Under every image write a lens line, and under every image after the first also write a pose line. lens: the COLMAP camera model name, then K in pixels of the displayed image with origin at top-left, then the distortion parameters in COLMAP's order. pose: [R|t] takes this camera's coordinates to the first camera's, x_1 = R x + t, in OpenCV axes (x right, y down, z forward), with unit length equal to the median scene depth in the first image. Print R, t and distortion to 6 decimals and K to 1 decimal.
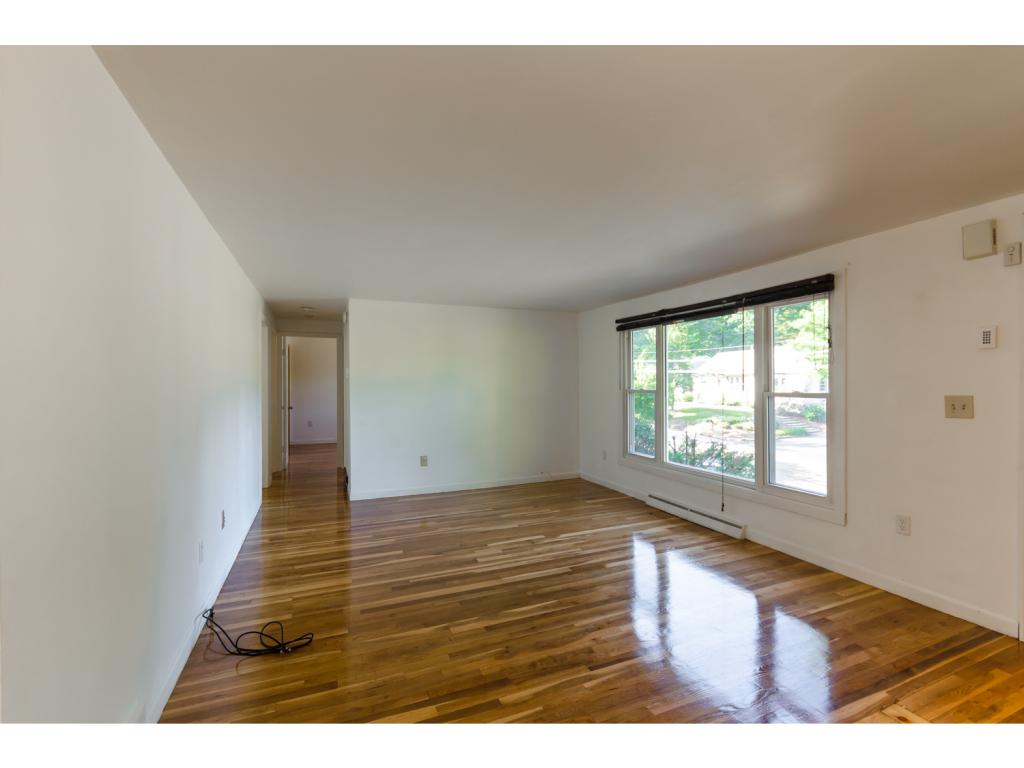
lens RADIAL K [[472.5, 0, 512.9], [0, 472.5, 382.7], [0, 0, 1]] dist [0.001452, 0.000098]
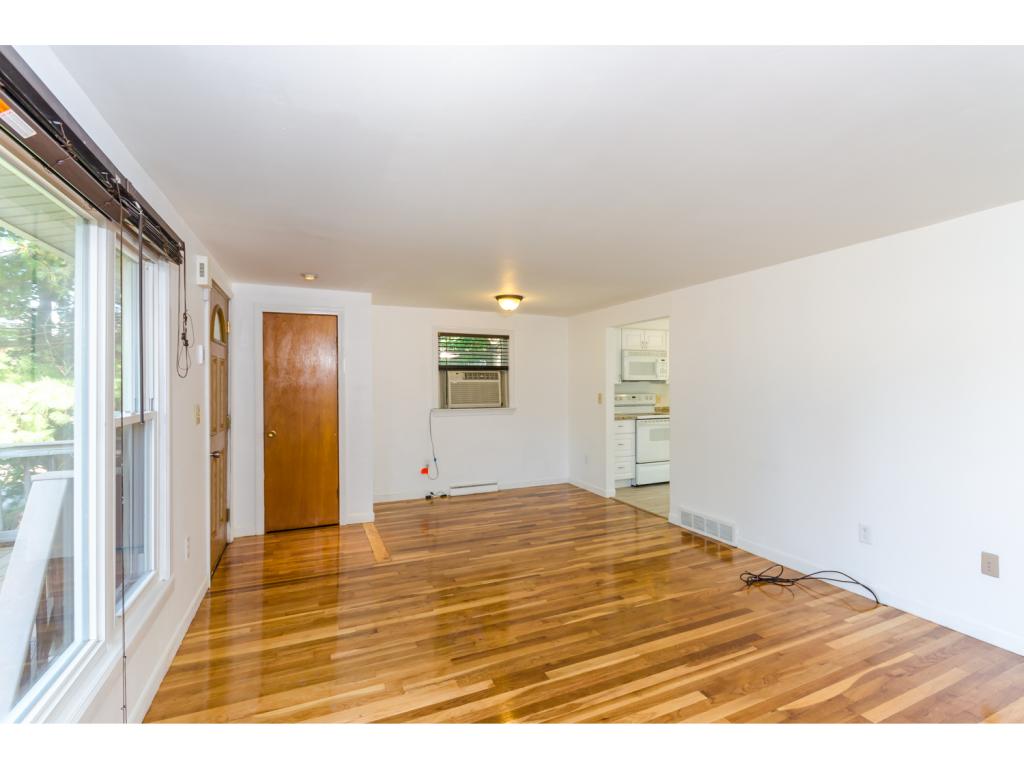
lens RADIAL K [[472.5, 0, 510.9], [0, 472.5, 381.9], [0, 0, 1]] dist [0.001452, 0.000098]
pose [[-0.999882, 0.005418, -0.014395, 0.197582], [0.005479, 0.999976, -0.004234, -0.014355], [0.014372, -0.004312, -0.999887, 1.831590]]
